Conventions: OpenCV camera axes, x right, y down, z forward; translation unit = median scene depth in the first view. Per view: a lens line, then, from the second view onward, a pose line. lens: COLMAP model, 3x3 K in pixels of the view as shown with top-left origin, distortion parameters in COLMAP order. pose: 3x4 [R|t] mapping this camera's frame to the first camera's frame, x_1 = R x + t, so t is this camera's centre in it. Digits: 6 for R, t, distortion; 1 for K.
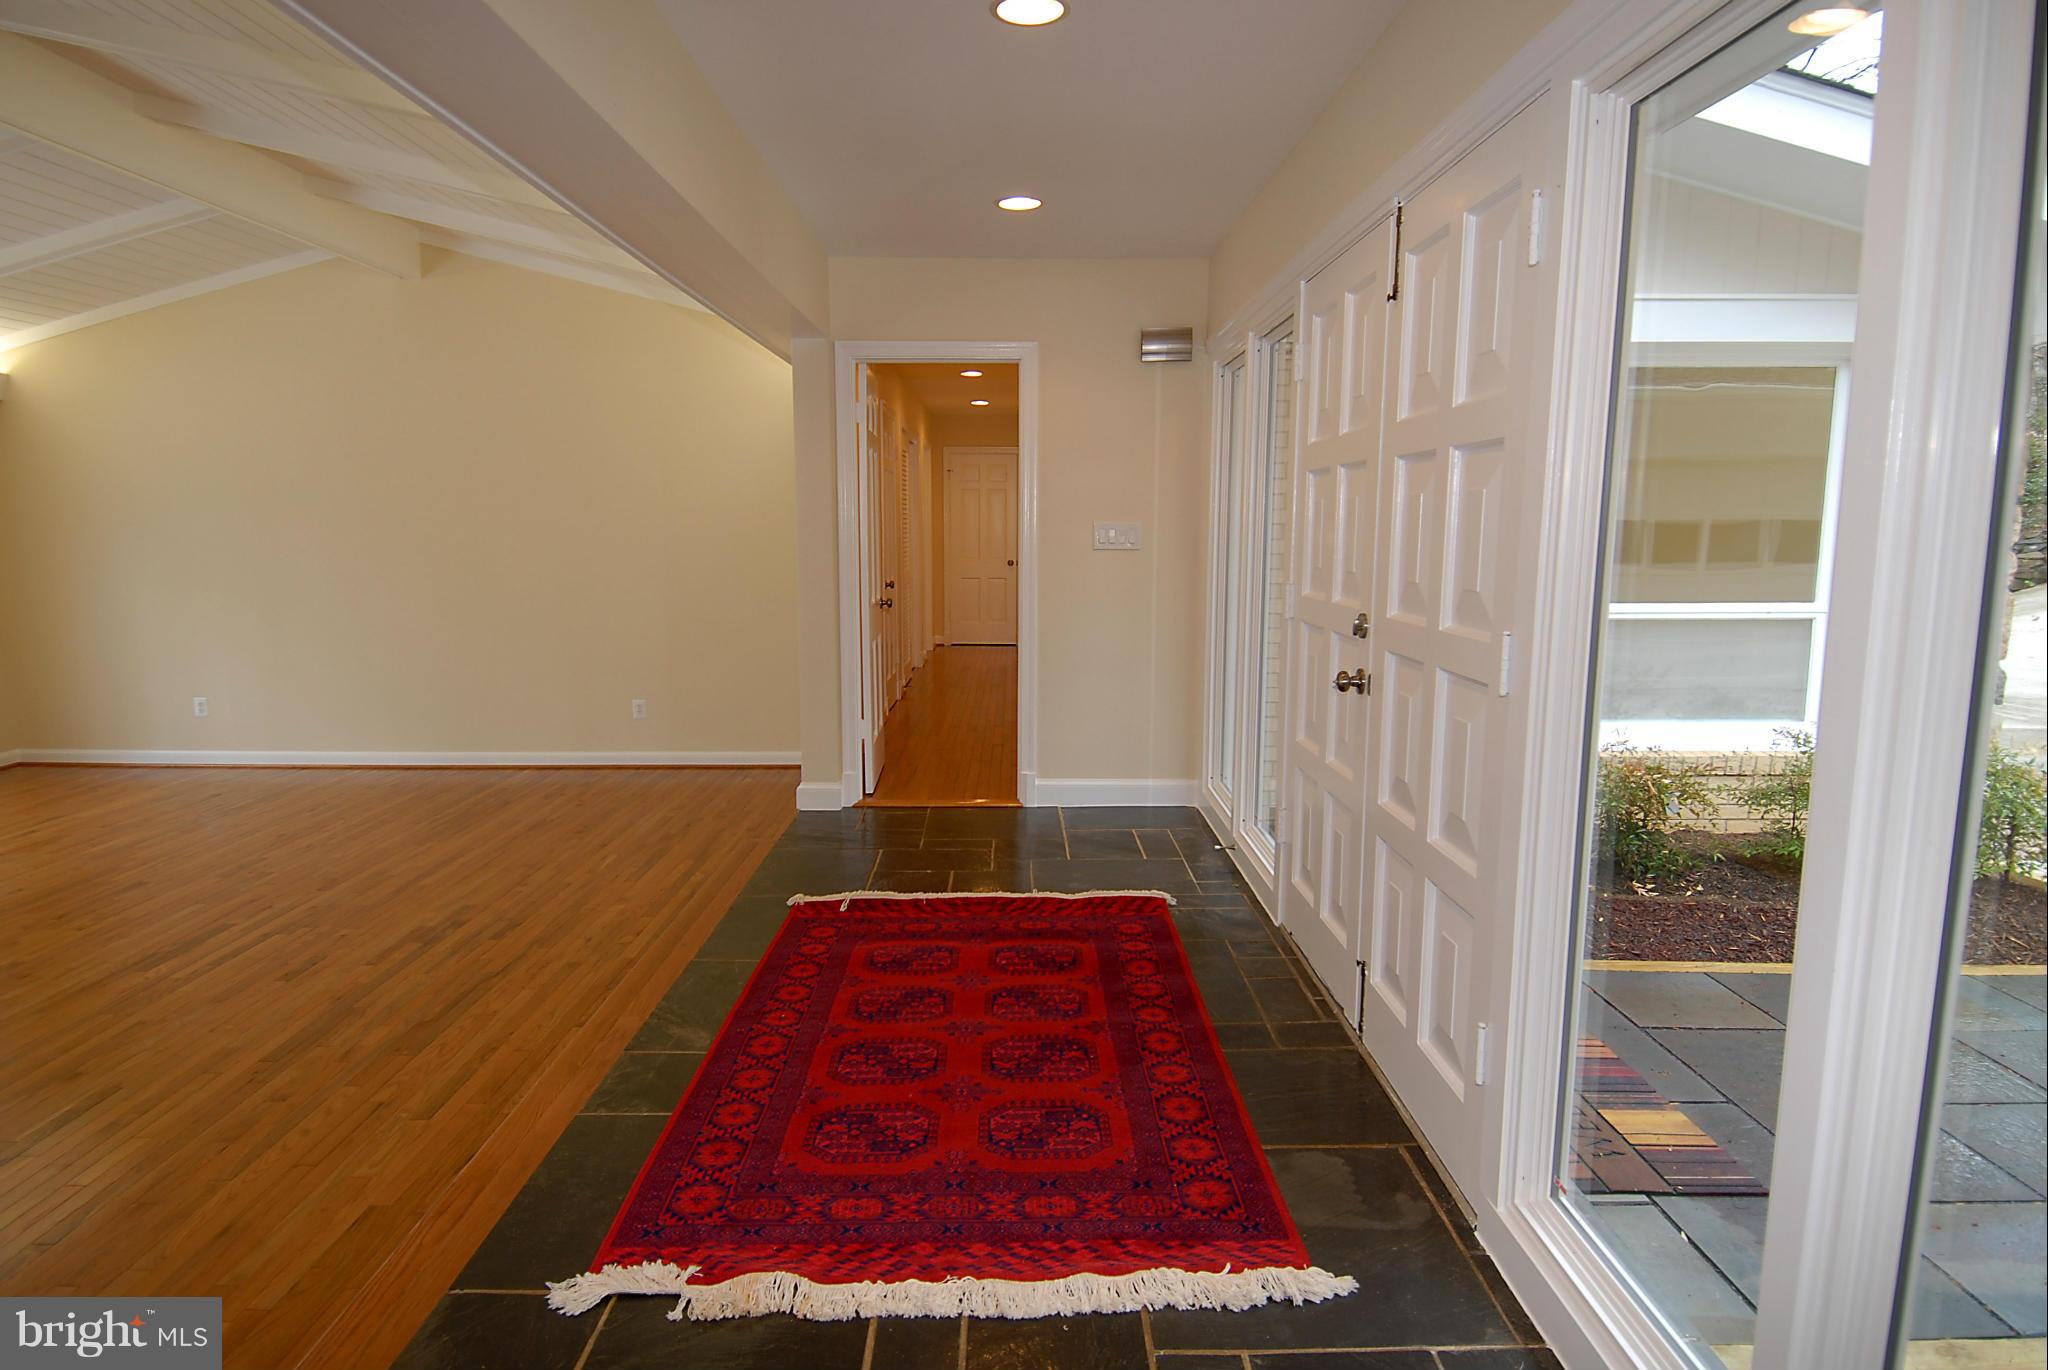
lens RADIAL K [[1075.6, 0, 1035.2], [0, 1075.6, 677.4], [0, 0, 1]] dist [0.021367, -0.018226]
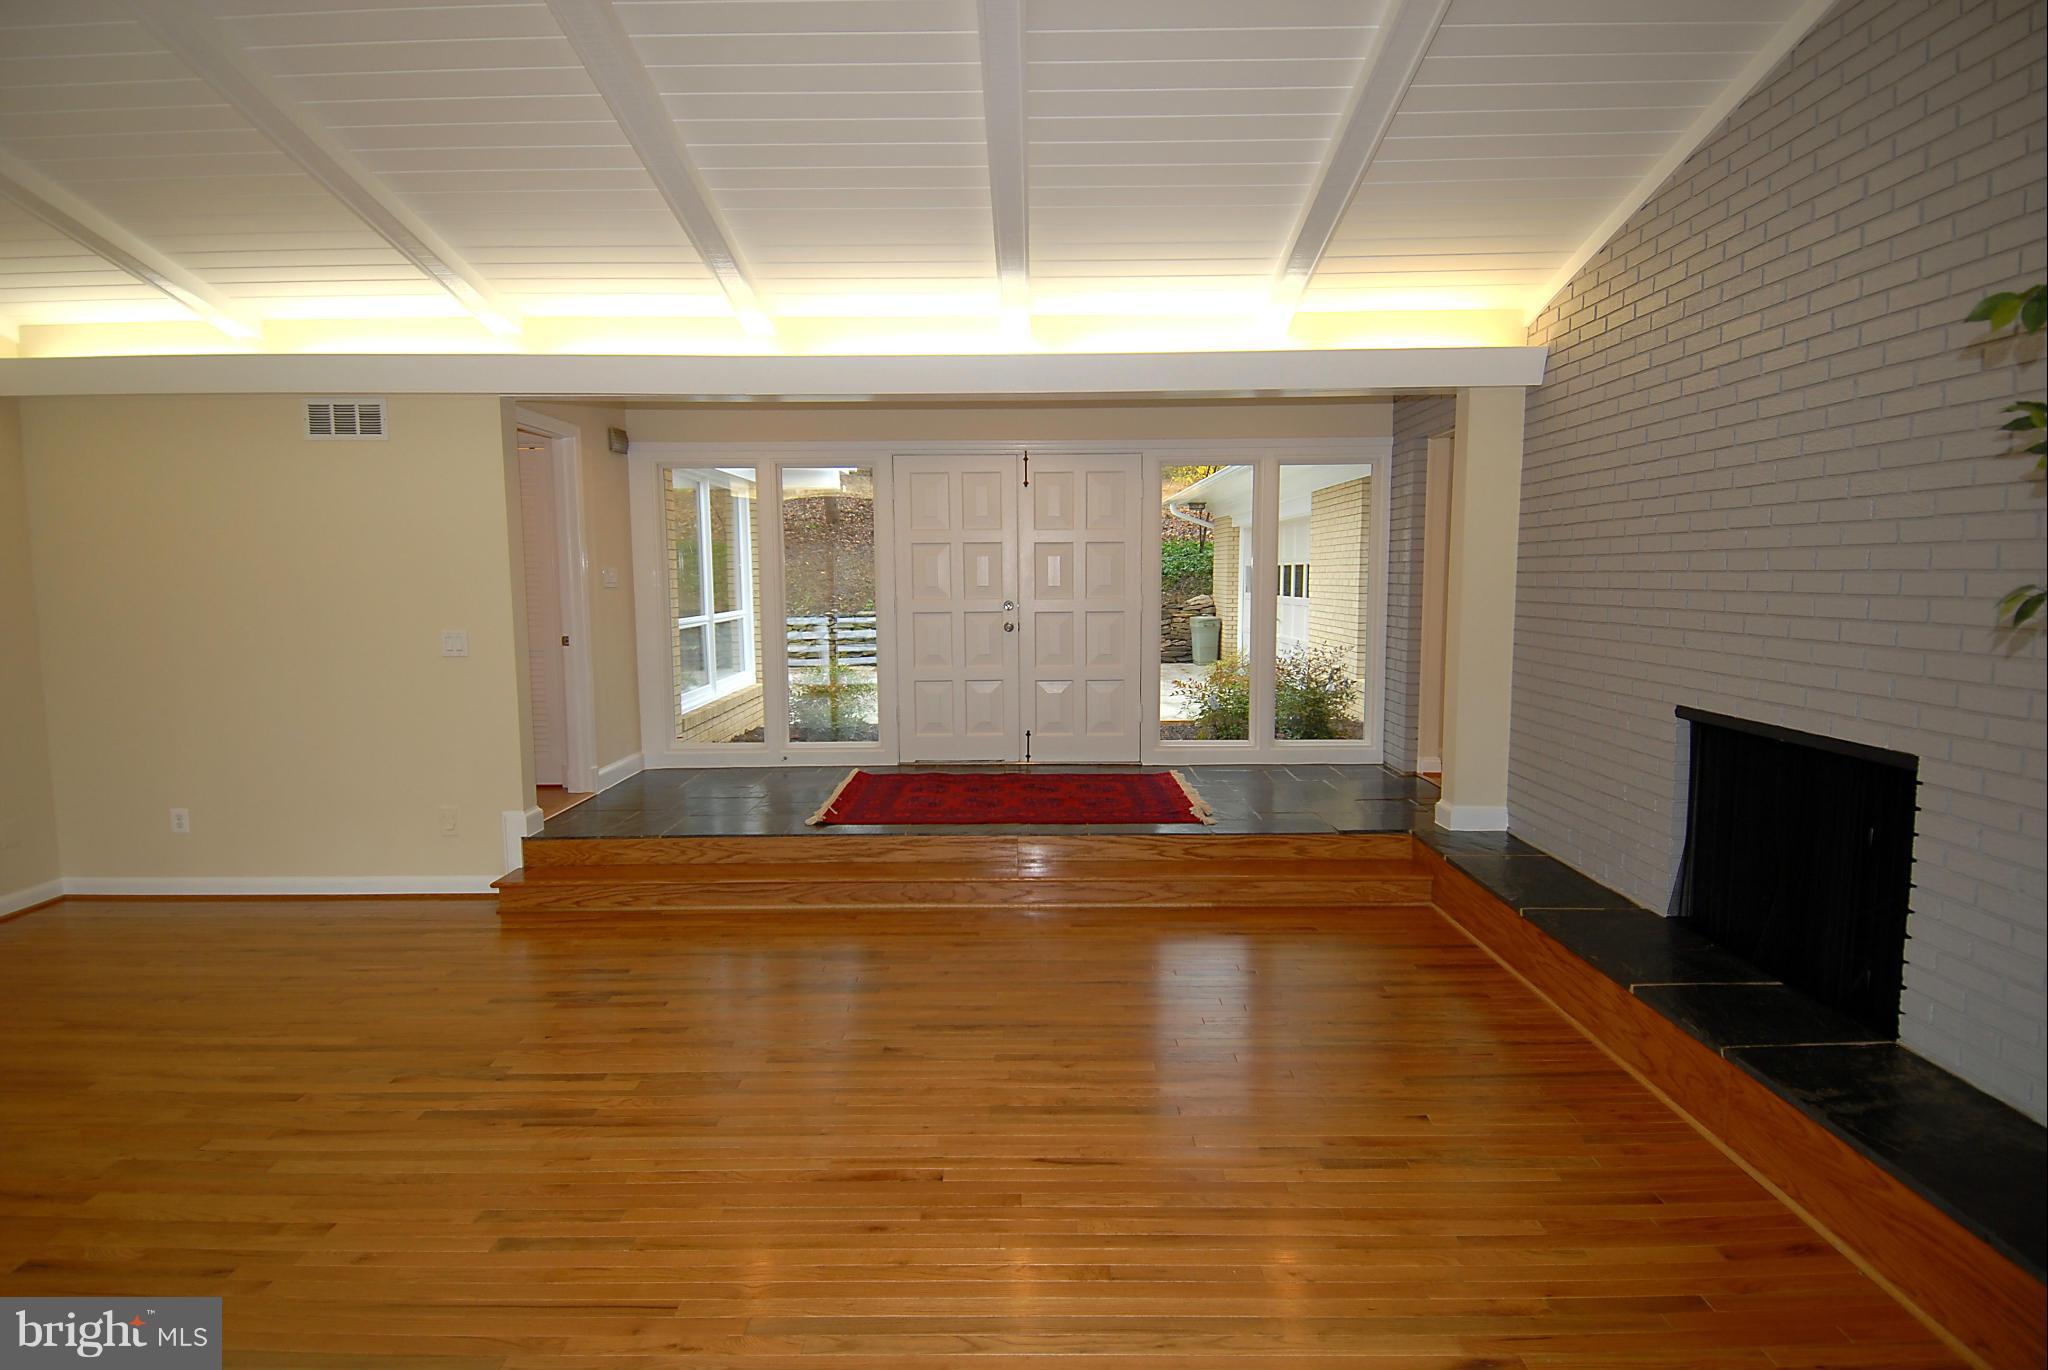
lens RADIAL K [[1075.6, 0, 1041.9], [0, 1075.6, 695.1], [0, 0, 1]] dist [0.021367, -0.018226]
pose [[0.000946, -0.116893, 0.993144, -0.957408], [0.137147, 0.983775, 0.115660, -0.051773], [-0.990550, 0.136097, 0.016962, 0.350075]]
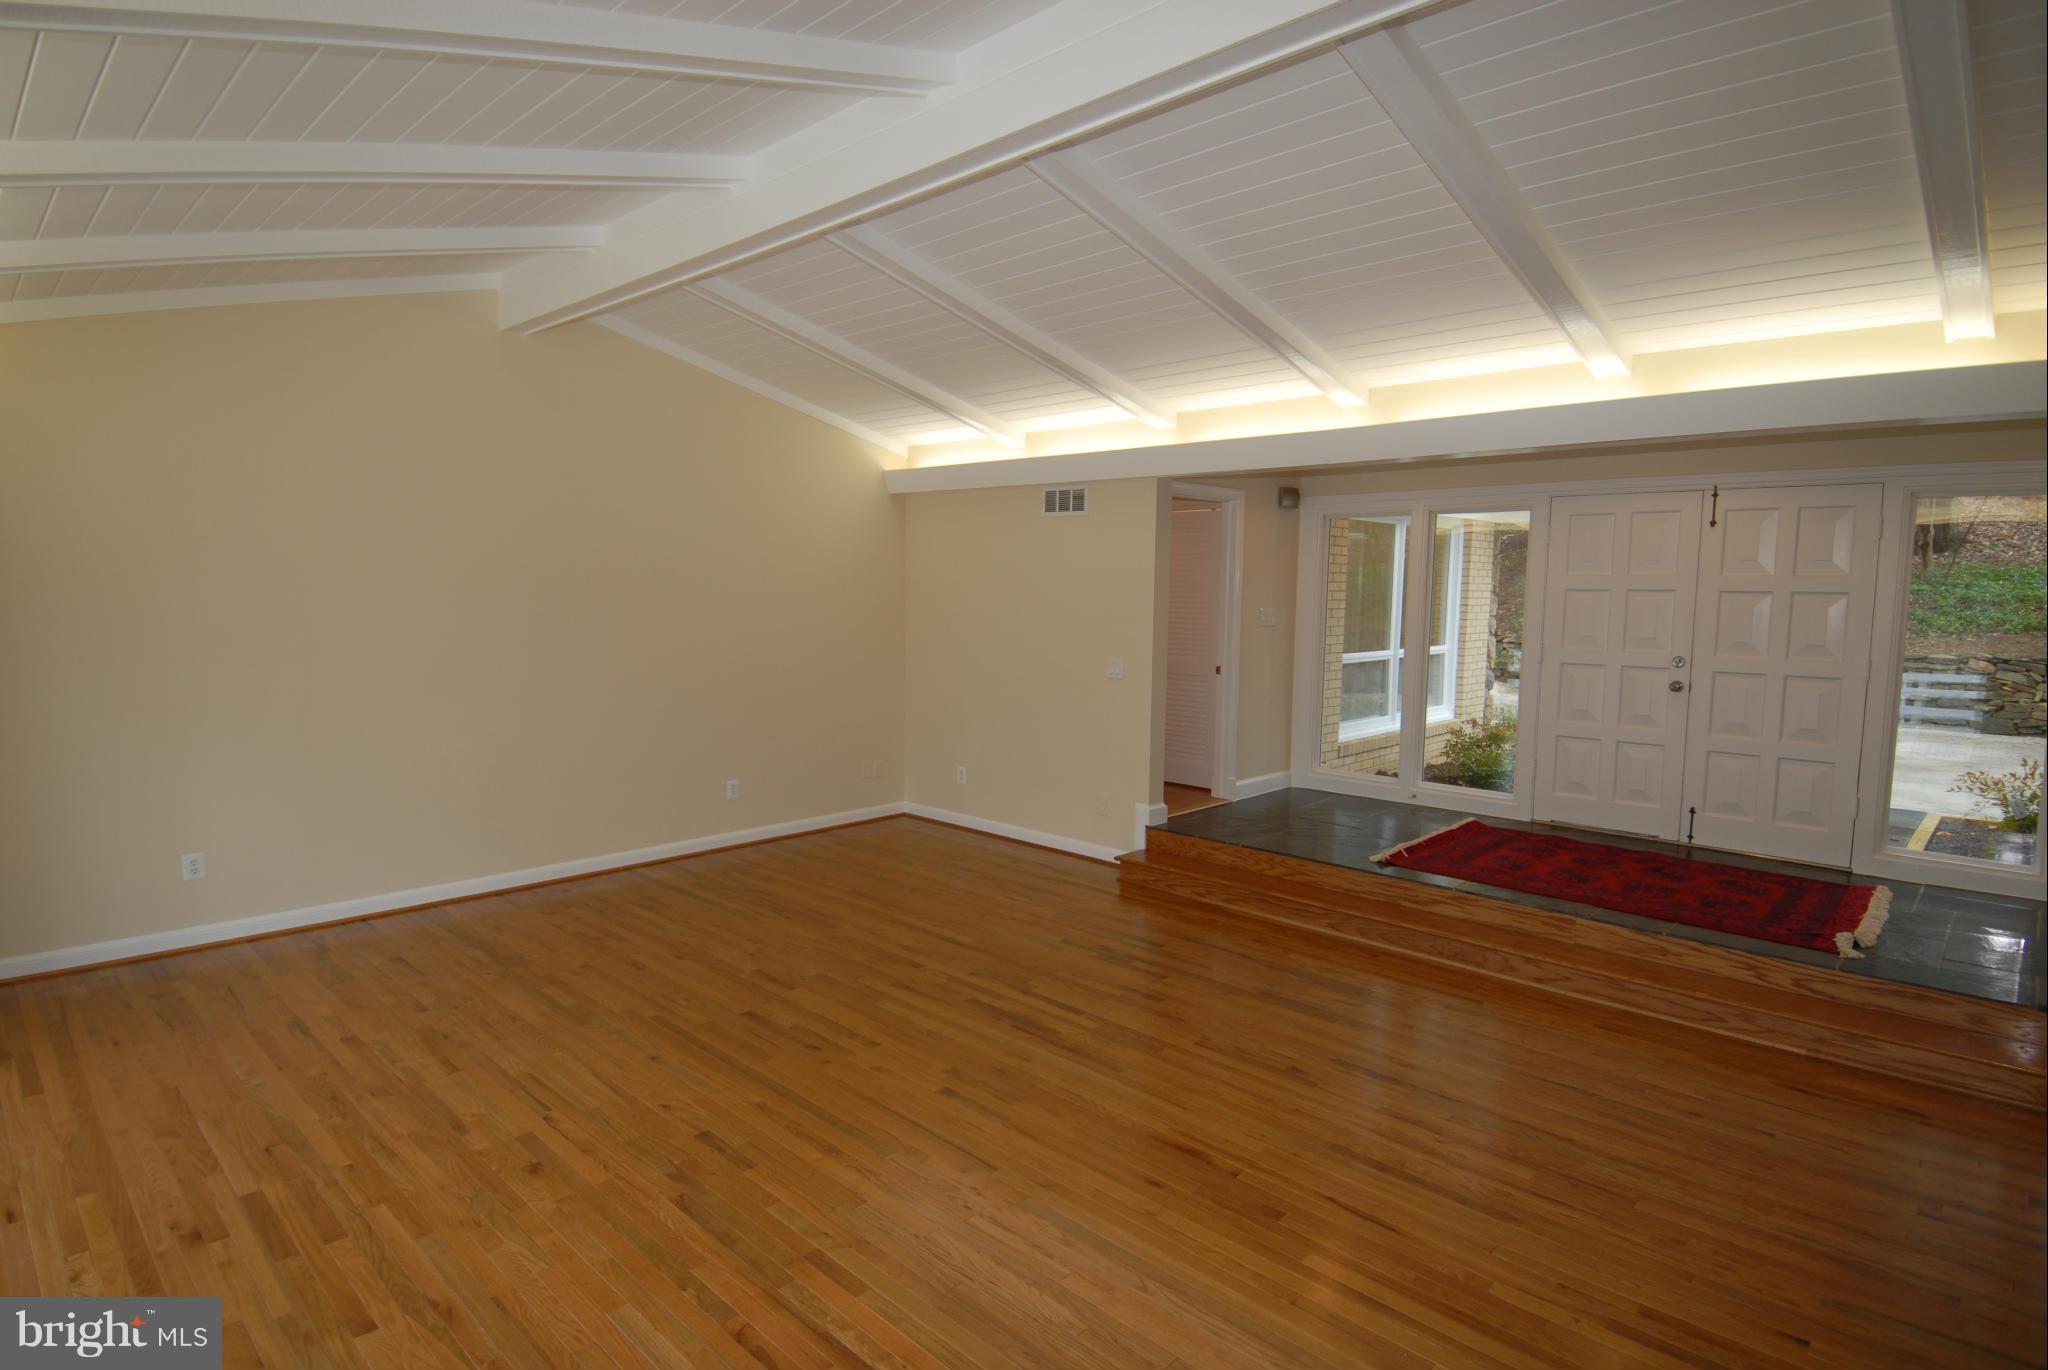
lens RADIAL K [[1075.6, 0, 1019.9], [0, 1075.6, 672.1], [0, 0, 1]] dist [0.021367, -0.018226]
pose [[0.697952, -0.051358, 0.714300, -0.961777], [0.083544, 0.996454, -0.009988, -0.049851], [-0.711255, 0.066647, 0.699768, 0.132581]]
